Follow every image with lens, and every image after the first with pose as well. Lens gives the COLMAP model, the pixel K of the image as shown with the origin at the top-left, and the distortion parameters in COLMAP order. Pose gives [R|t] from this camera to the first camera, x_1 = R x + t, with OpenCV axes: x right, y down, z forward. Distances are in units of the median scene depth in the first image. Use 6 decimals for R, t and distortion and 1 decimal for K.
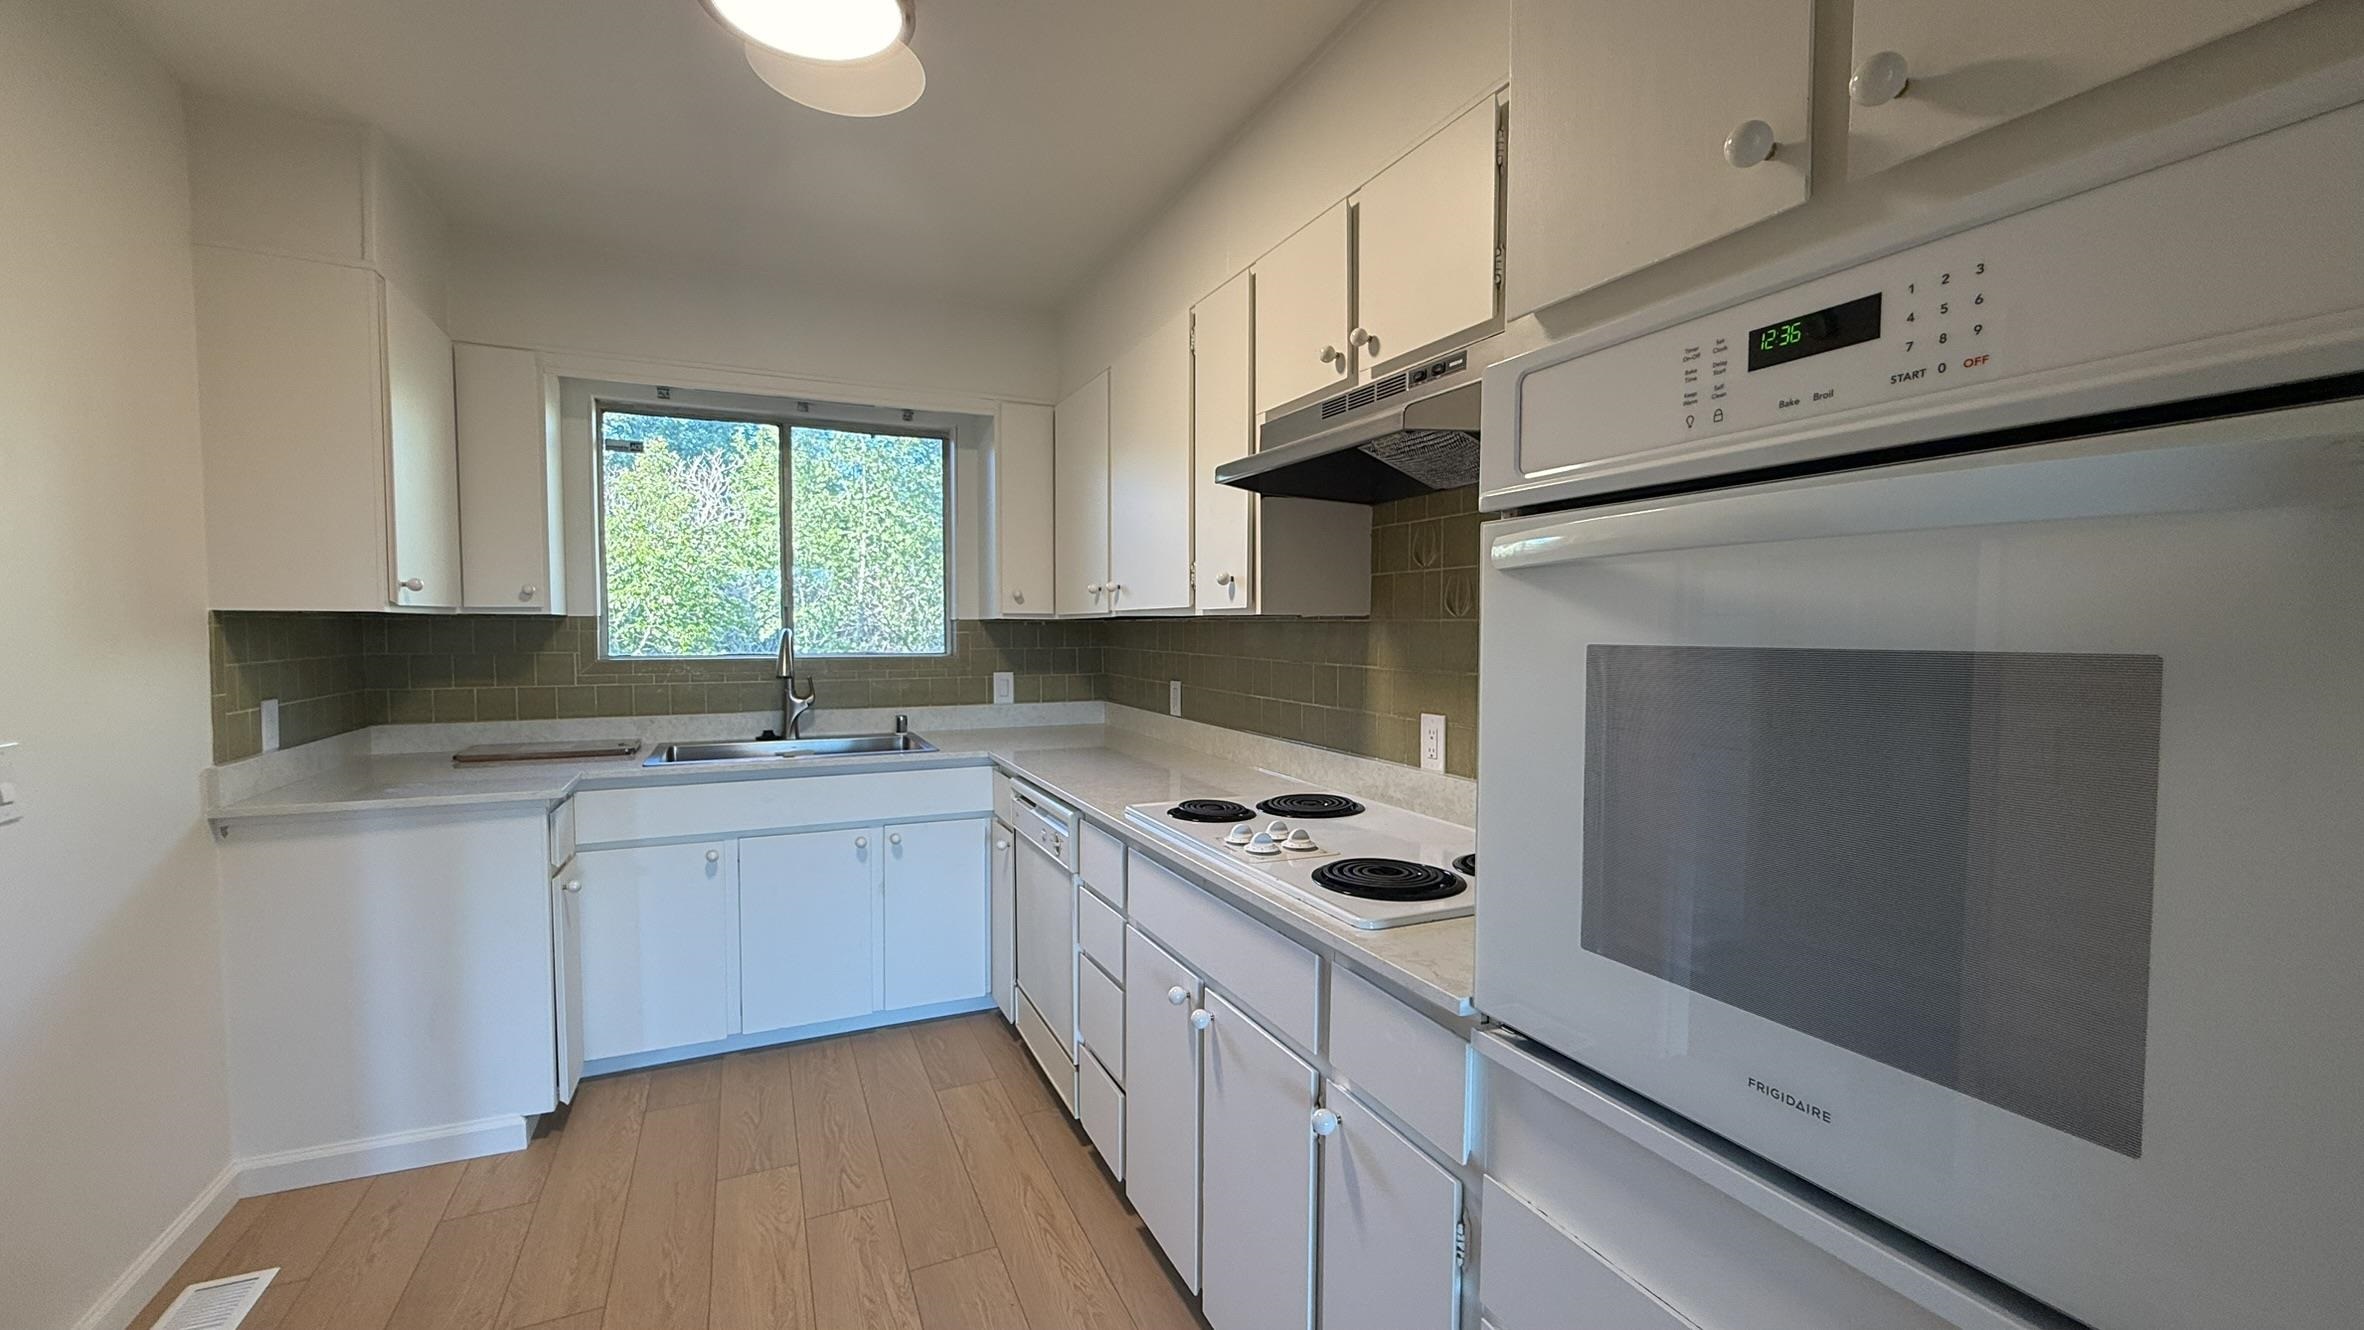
lens RADIAL K [[948.9, 0, 1185.5], [0, 948.9, 667.0], [0, 0, 1]] dist [-0.002477, -0.000342]
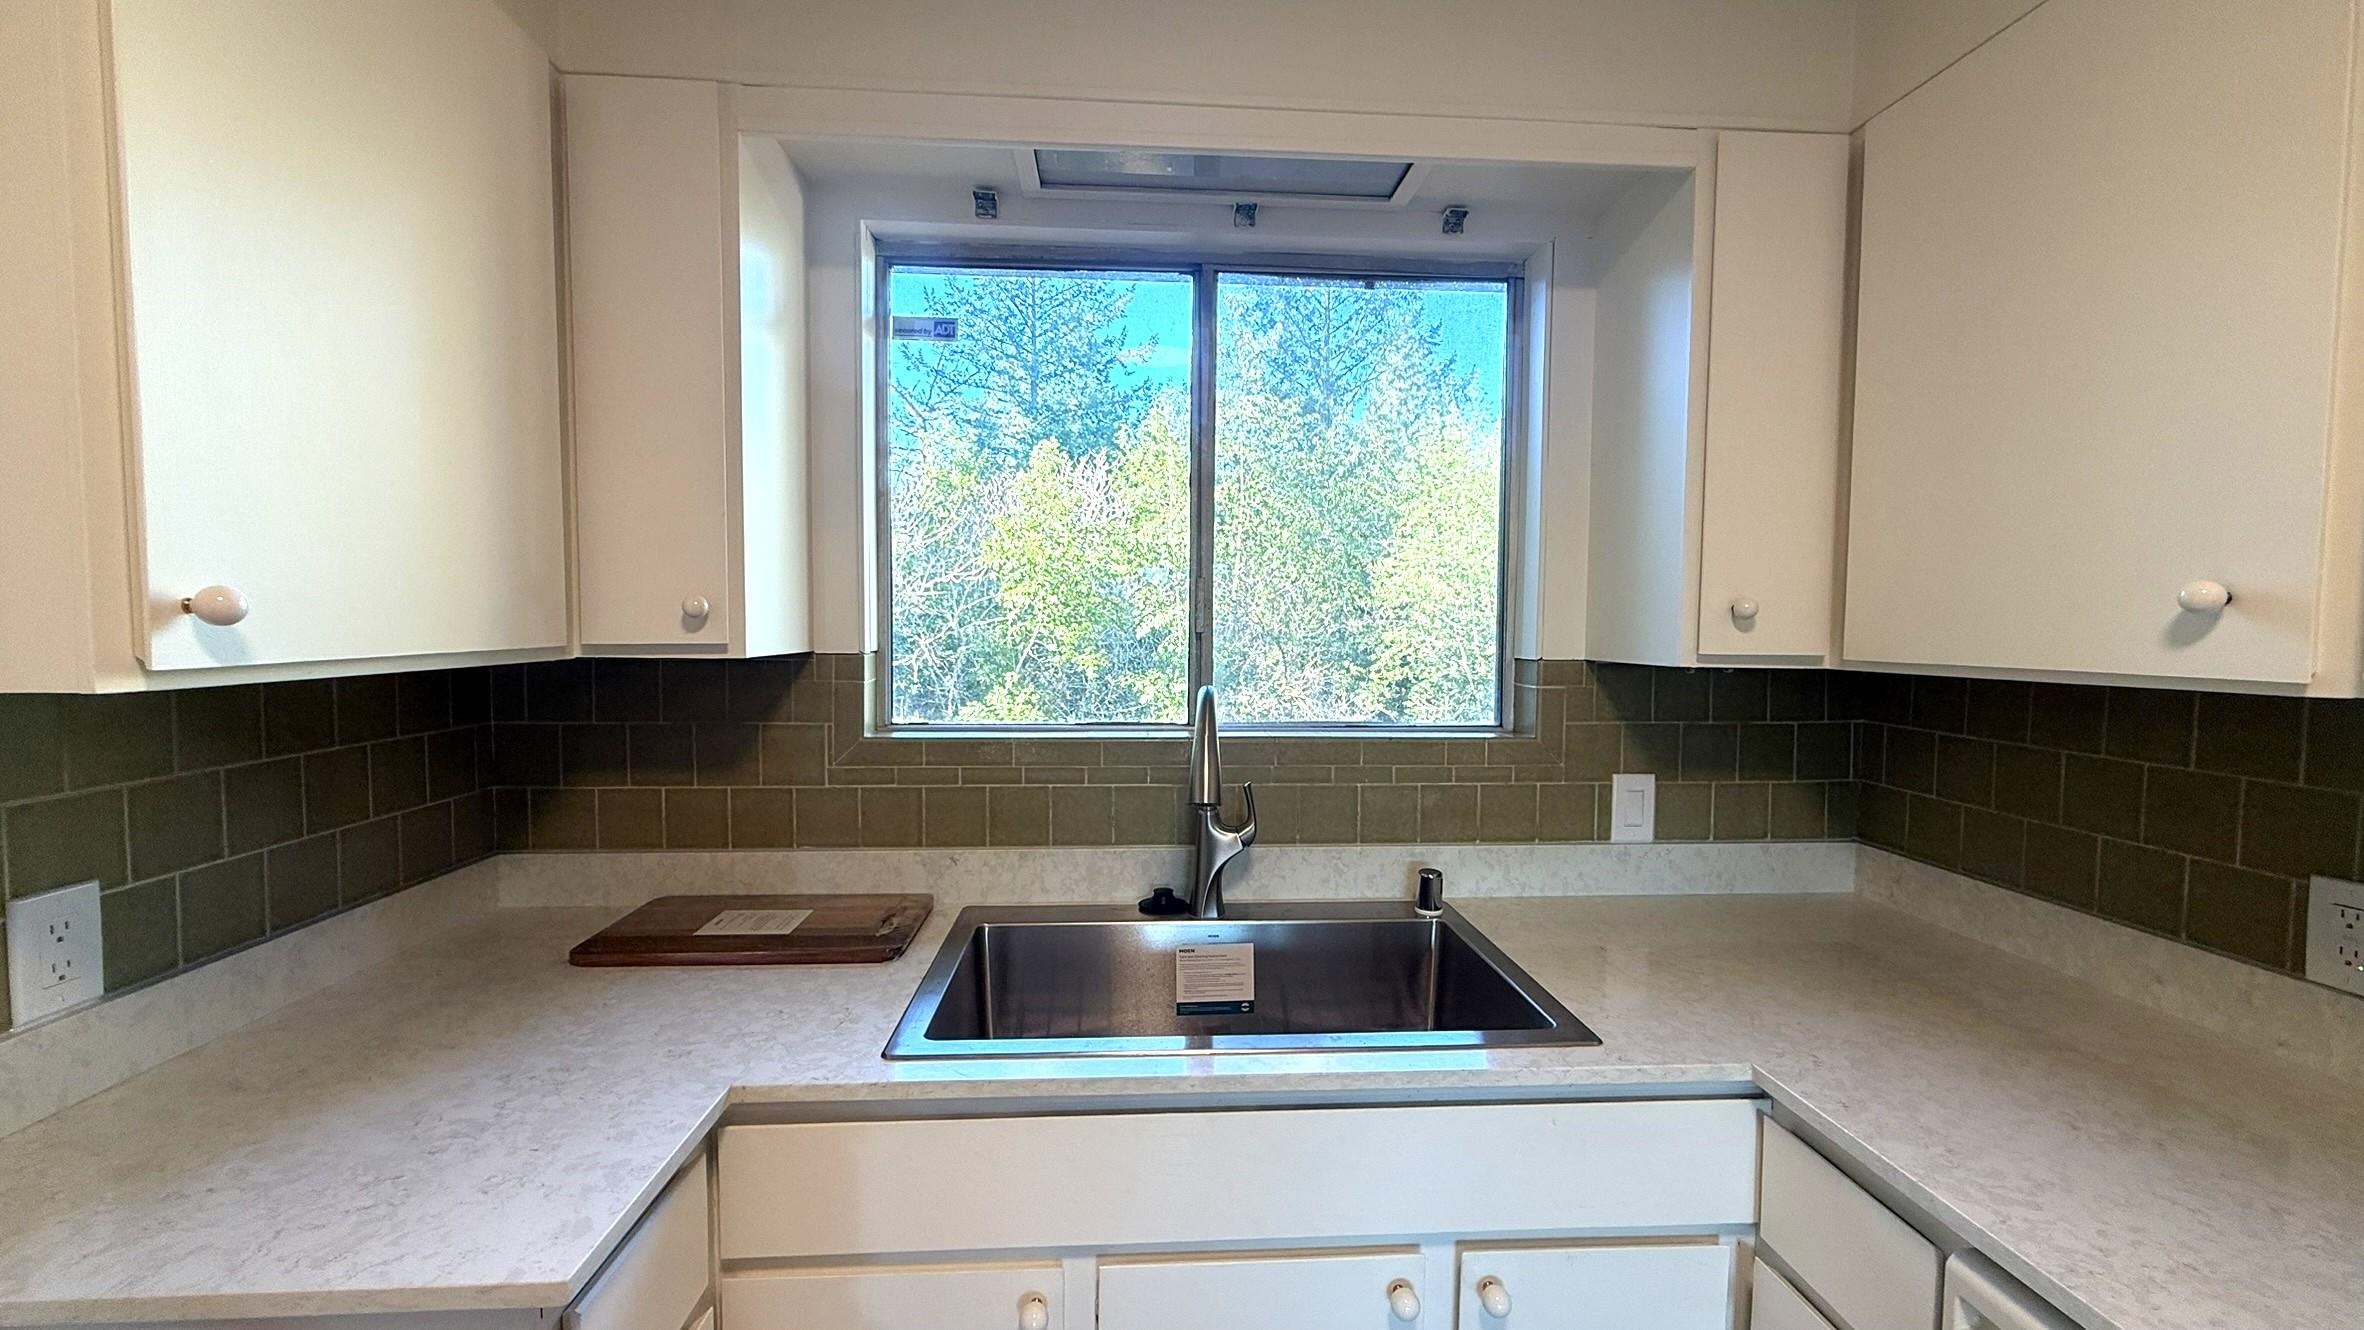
lens RADIAL K [[948.9, 0, 1174.7], [0, 948.9, 670.2], [0, 0, 1]] dist [-0.002477, -0.000342]
pose [[0.928557, 0.024241, -0.370397, -0.260374], [-0.021176, 0.999700, 0.012340, -0.051778], [0.370585, -0.003615, 0.928791, 0.557217]]
